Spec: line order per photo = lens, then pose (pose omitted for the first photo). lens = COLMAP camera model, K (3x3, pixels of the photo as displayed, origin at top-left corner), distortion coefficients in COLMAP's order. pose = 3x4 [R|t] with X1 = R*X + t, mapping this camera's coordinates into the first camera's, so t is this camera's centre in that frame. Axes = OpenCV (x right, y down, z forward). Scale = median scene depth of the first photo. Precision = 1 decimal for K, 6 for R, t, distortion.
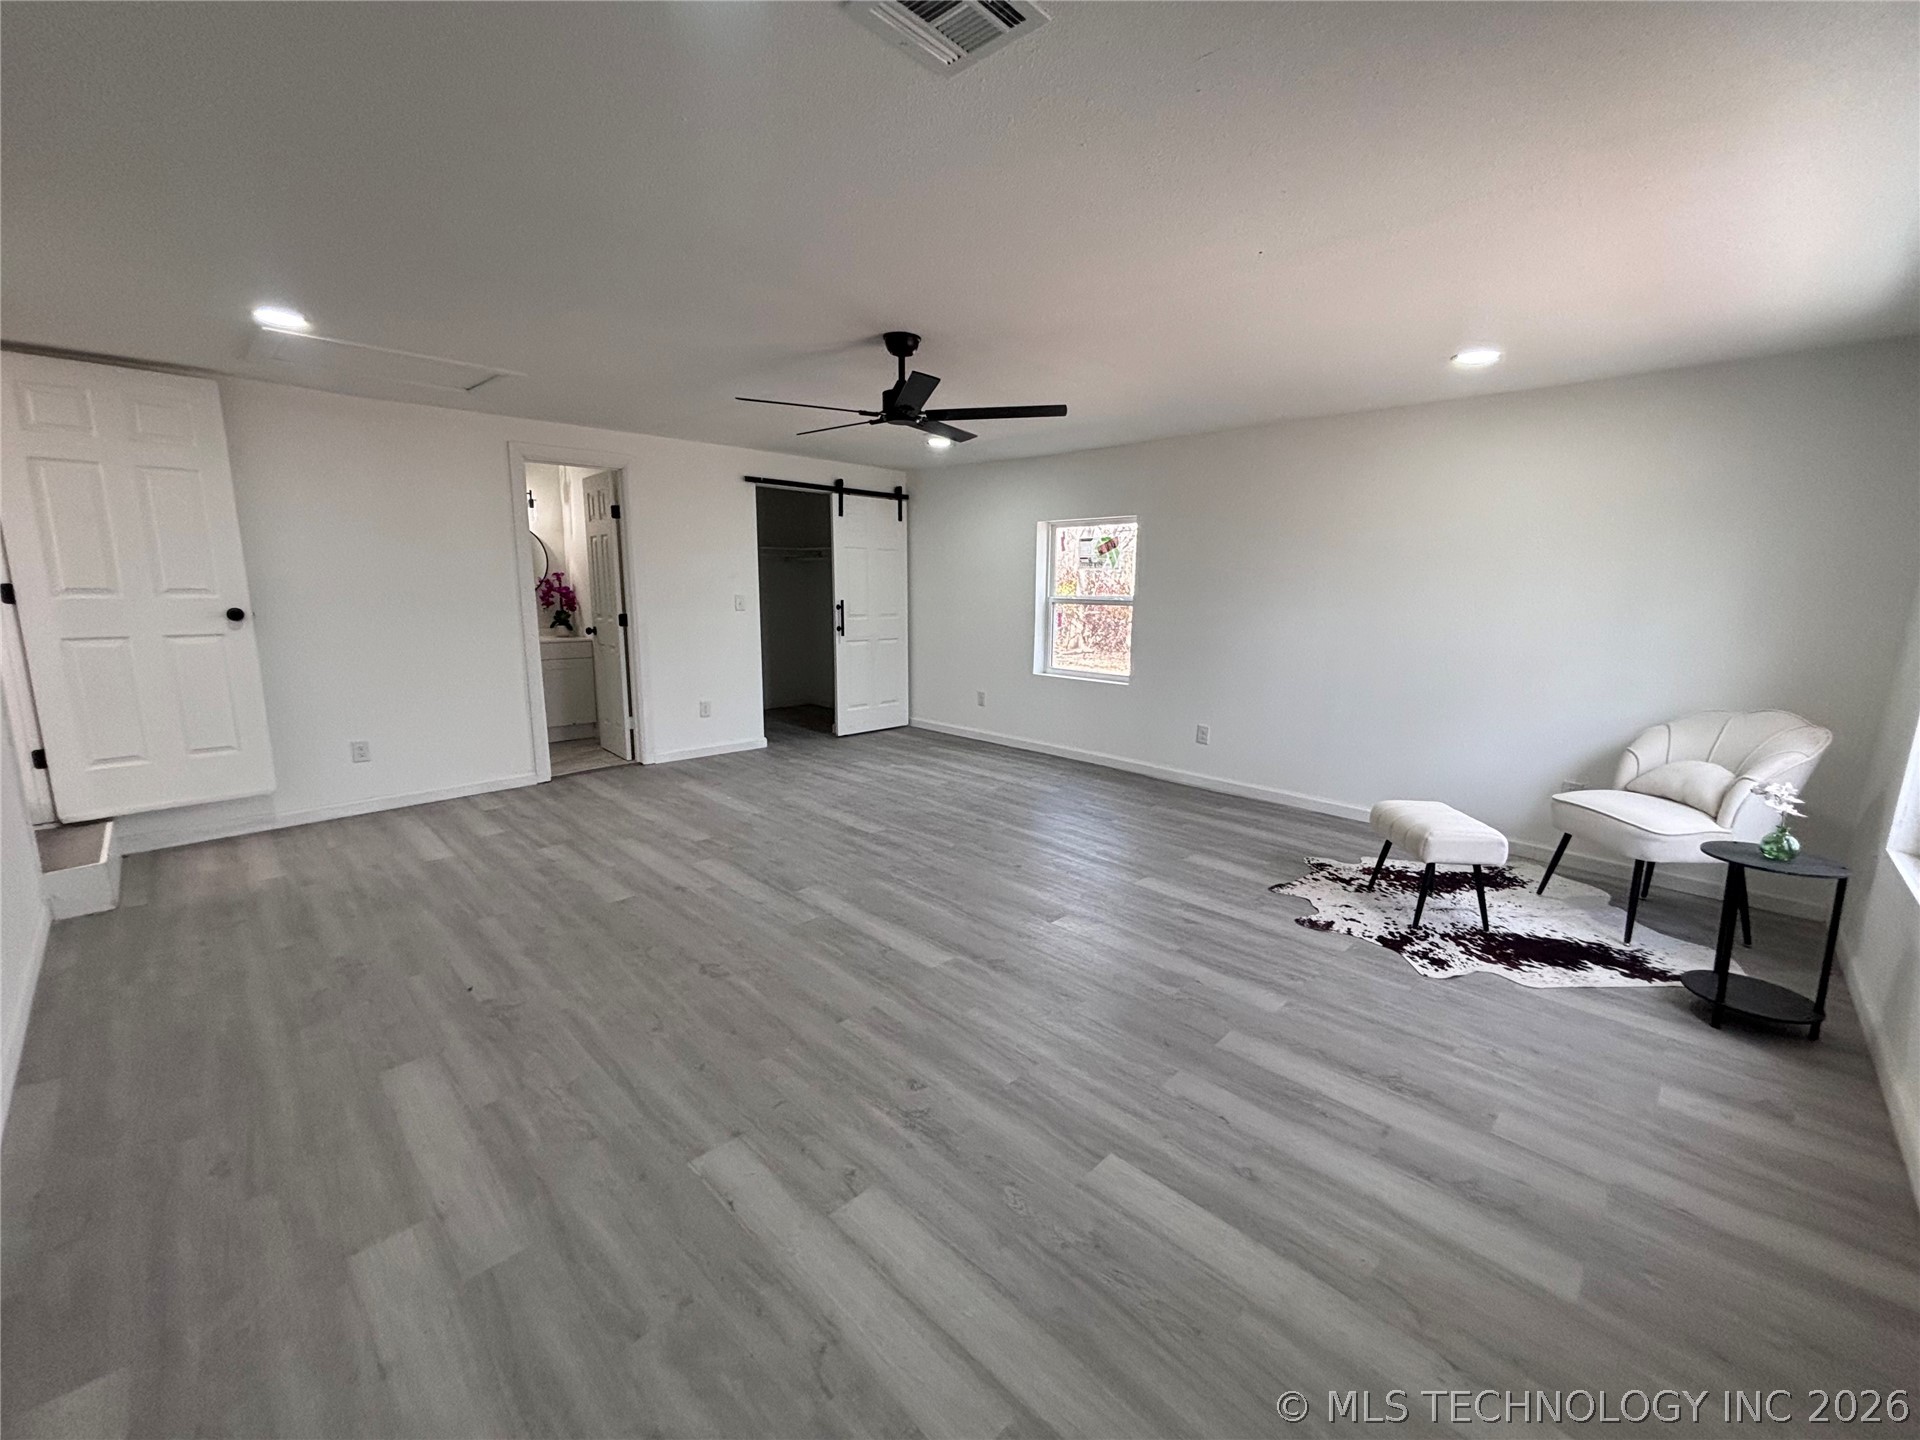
lens RADIAL K [[776.9, 0, 960.0], [0, 776.9, 720.0], [0, 0, 1]] dist [0.001412, -0.000438]
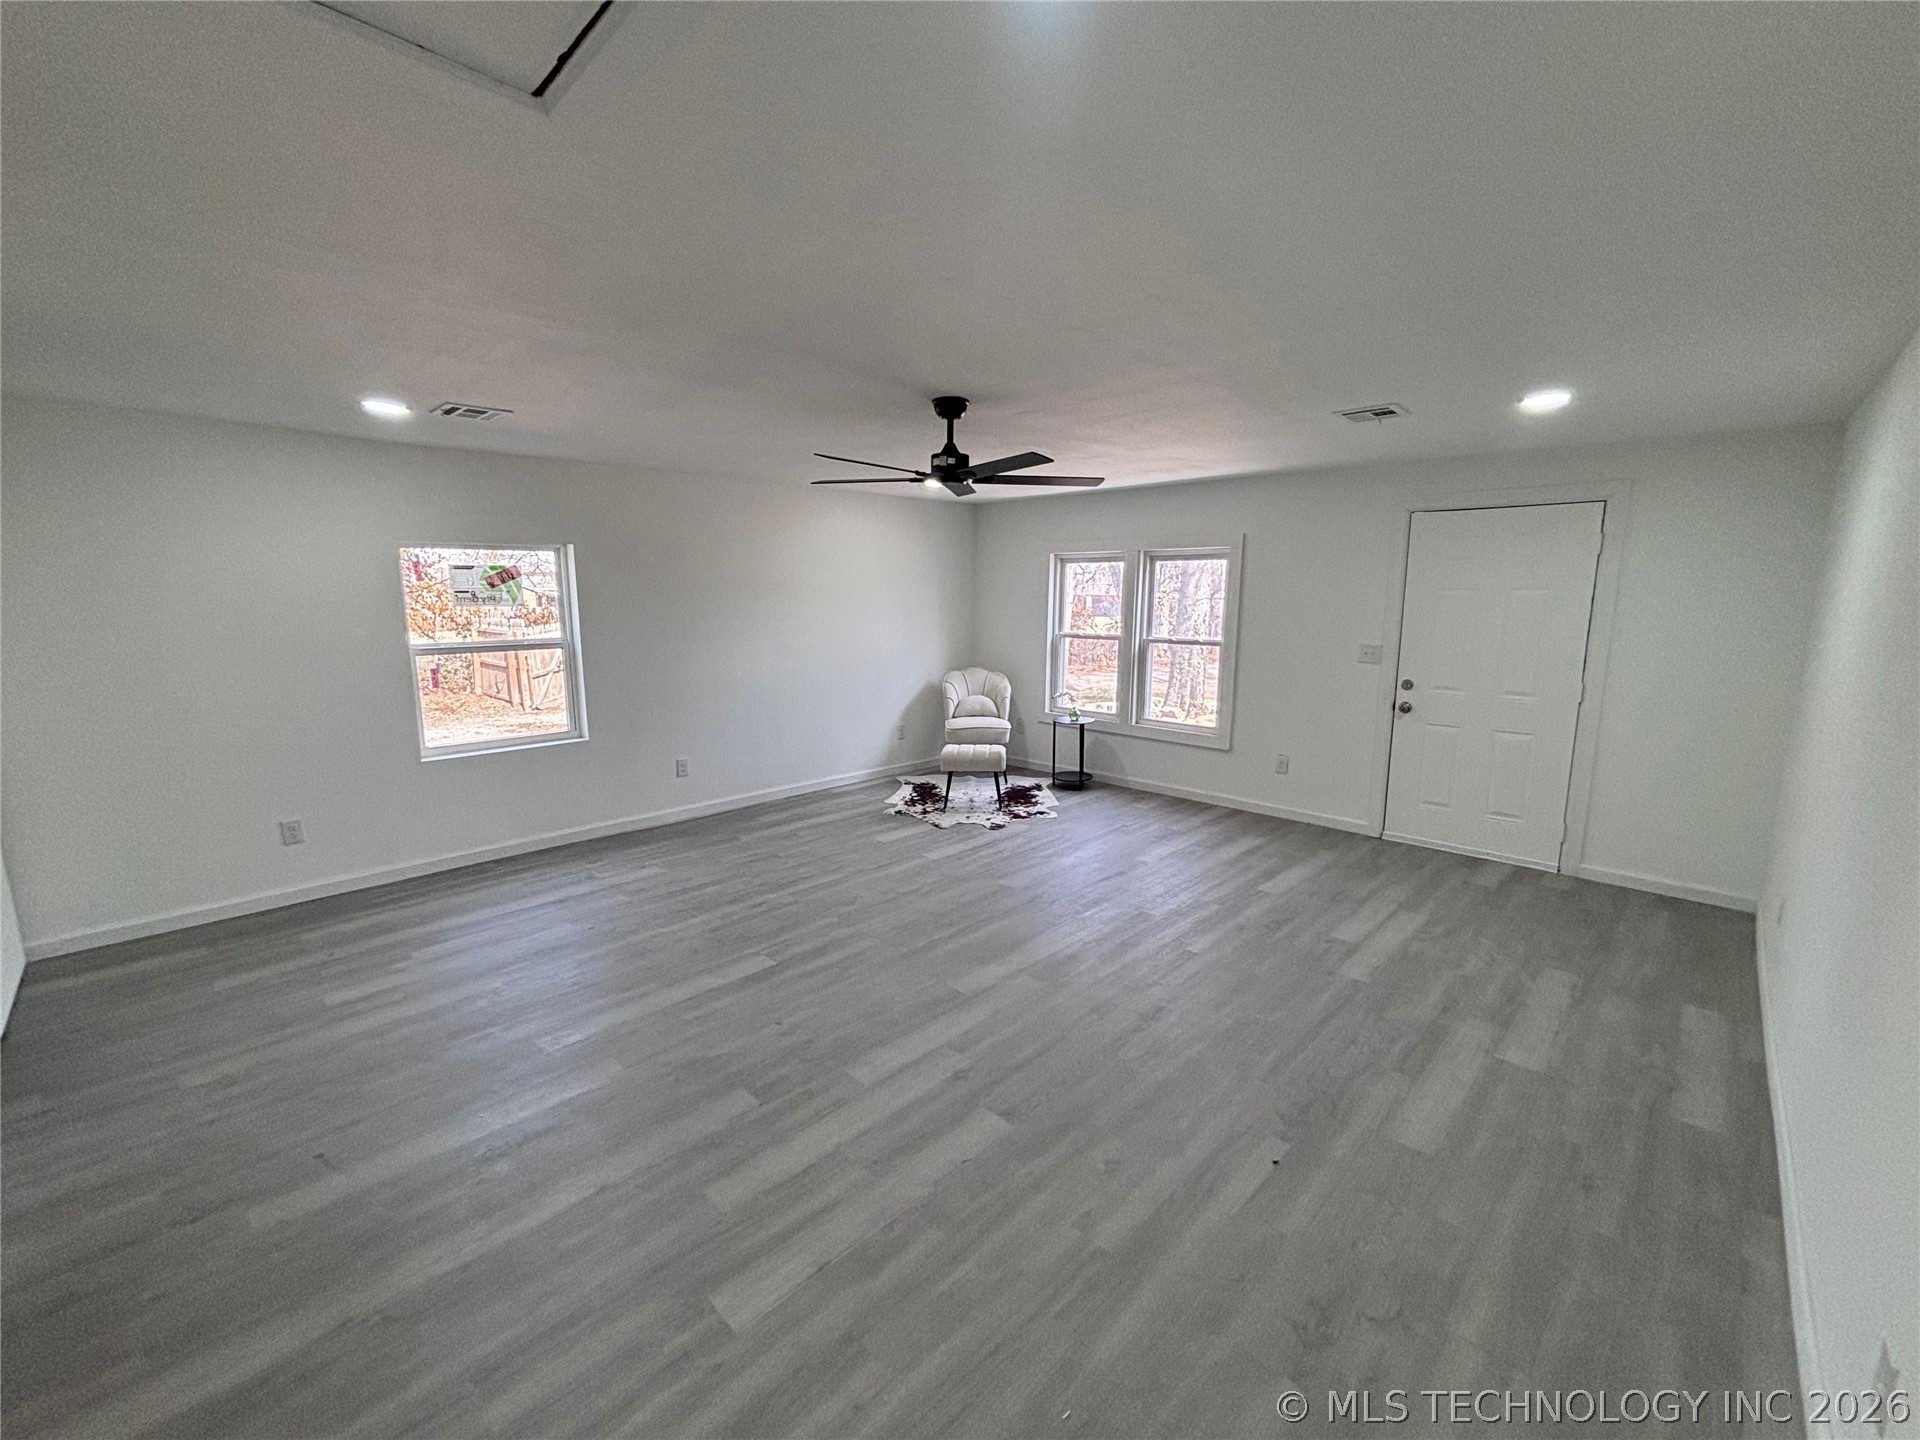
lens RADIAL K [[776.9, 0, 960.0], [0, 776.9, 720.0], [0, 0, 1]] dist [0.001412, -0.000438]
pose [[-0.003940, -0.180167, 0.983628, -0.922854], [0.177534, 0.967884, 0.177994, -0.215171], [-0.984107, 0.175329, 0.028172, 0.832908]]
